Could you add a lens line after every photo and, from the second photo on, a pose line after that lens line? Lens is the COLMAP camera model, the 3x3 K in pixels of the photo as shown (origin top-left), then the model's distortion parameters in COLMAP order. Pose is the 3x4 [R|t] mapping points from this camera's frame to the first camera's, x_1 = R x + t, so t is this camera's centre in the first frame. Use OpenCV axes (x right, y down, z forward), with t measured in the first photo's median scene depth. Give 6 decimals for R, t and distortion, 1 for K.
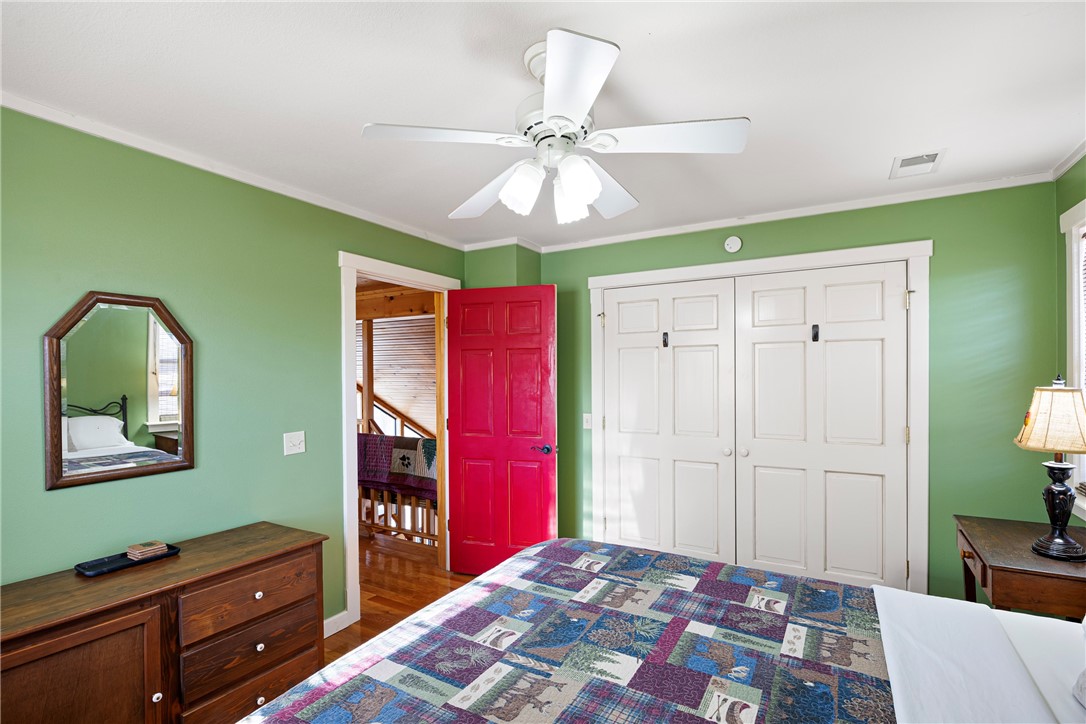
lens RADIAL K [[497.7, 0, 563.6], [0, 497.7, 377.6], [0, 0, 1]] dist [-0.009174, 0.000142]
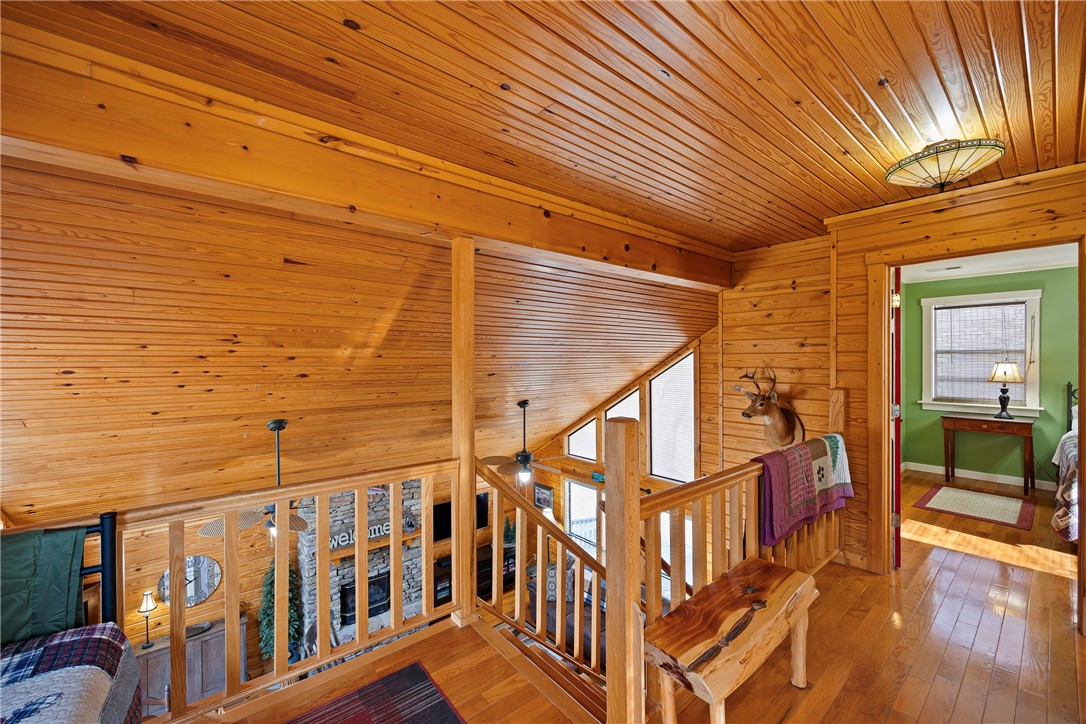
lens RADIAL K [[431.5, 0, 548.8], [0, 431.5, 359.3], [0, 0, 1]] dist [-0.000521, -0.000096]
pose [[0.366593, 0.004684, 0.930369, -2.583871], [0.007565, 0.999939, -0.008014, 0.002765], [-0.930351, 0.009976, 0.366536, 2.749778]]
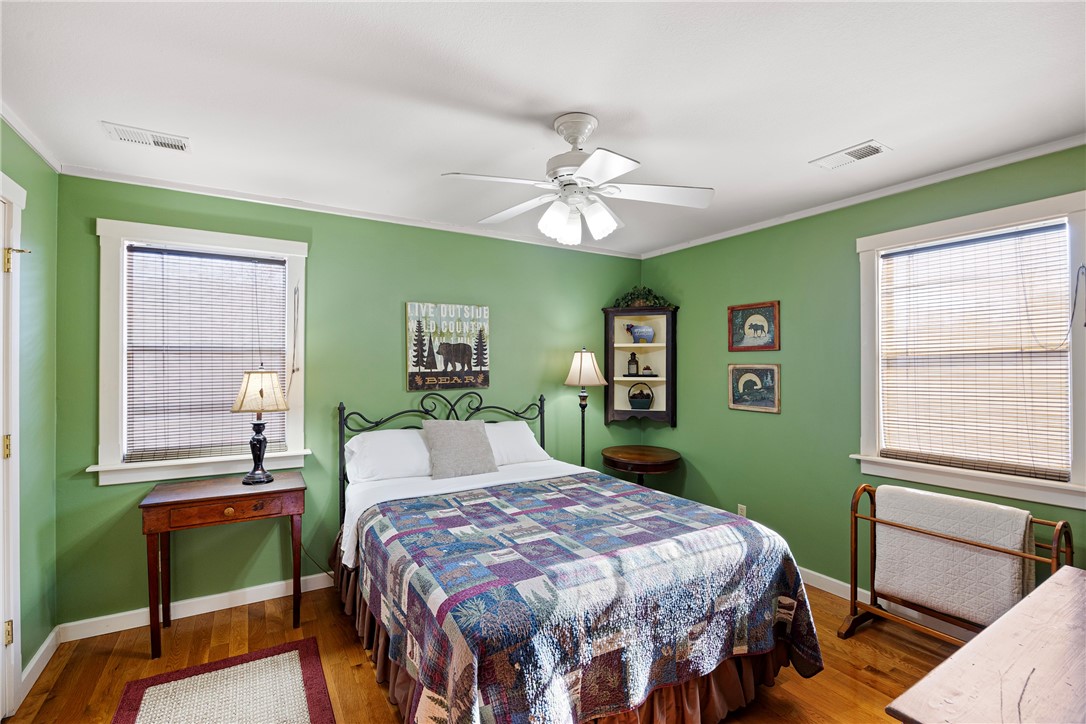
lens RADIAL K [[494.5, 0, 543.0], [0, 494.5, 362.0], [0, 0, 1]] dist [-0.011291, -0.000102]
pose [[-0.859544, 0.011006, 0.510943, -0.552469], [0.010629, 0.999937, -0.003659, 0.007980], [-0.510951, 0.002286, -0.859607, 1.950364]]
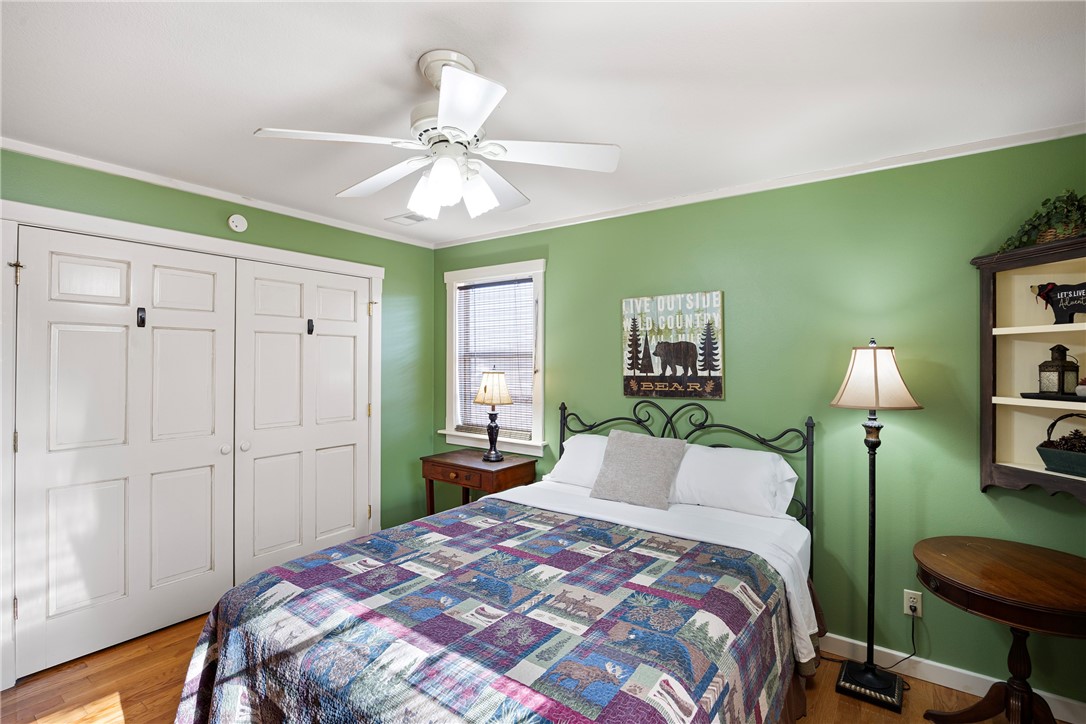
lens RADIAL K [[497.8, 0, 543.5], [0, 497.8, 358.5], [0, 0, 1]] dist [-0.011017, -0.000018]
pose [[0.129041, 0.015040, 0.991525, -0.921706], [0.002771, 0.999876, -0.015528, 0.000223], [-0.991635, 0.004751, 0.128983, 0.588724]]
